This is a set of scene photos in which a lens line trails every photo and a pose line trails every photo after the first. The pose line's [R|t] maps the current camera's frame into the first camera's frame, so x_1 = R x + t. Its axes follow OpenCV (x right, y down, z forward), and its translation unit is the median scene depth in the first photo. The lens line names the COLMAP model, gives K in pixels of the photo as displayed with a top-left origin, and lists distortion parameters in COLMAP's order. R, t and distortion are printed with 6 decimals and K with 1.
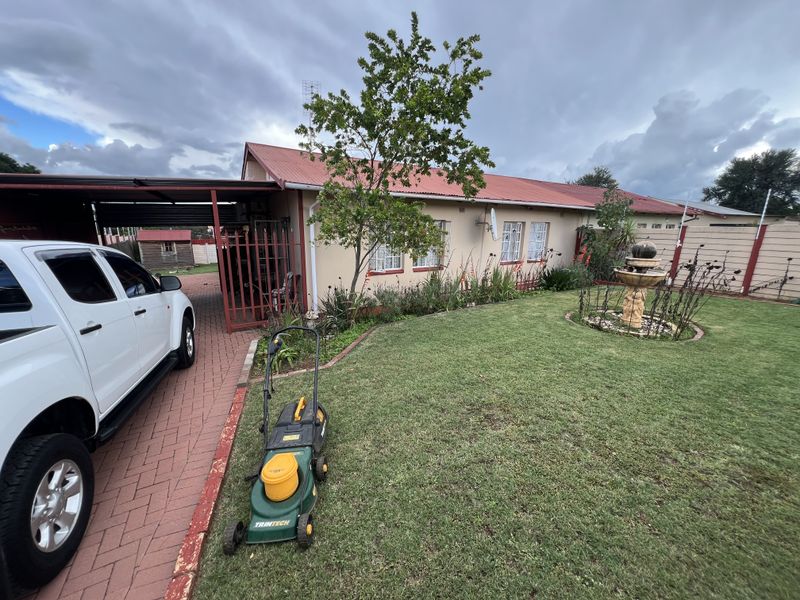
lens RADIAL K [[319.8, 0, 398.1], [0, 319.8, 296.7], [0, 0, 1]] dist [-0.000277, -0.000010]
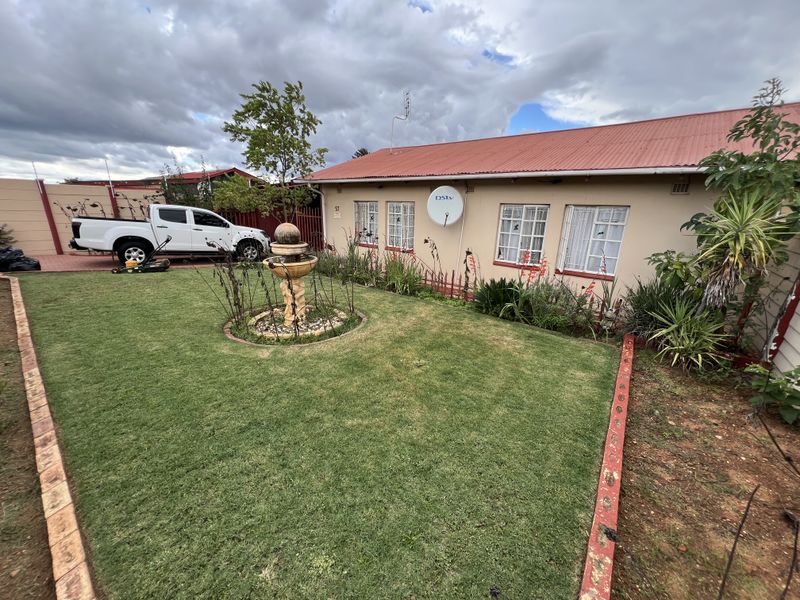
lens RADIAL K [[323.0, 0, 400.0], [0, 323.0, 300.0], [0, 0, 1]] dist [0.000241, -0.000058]
pose [[0.335931, 0.273496, -0.901305, 0.479288], [-0.228604, 0.951977, 0.203668, -0.065349], [0.913723, 0.137623, 0.382321, 0.284489]]
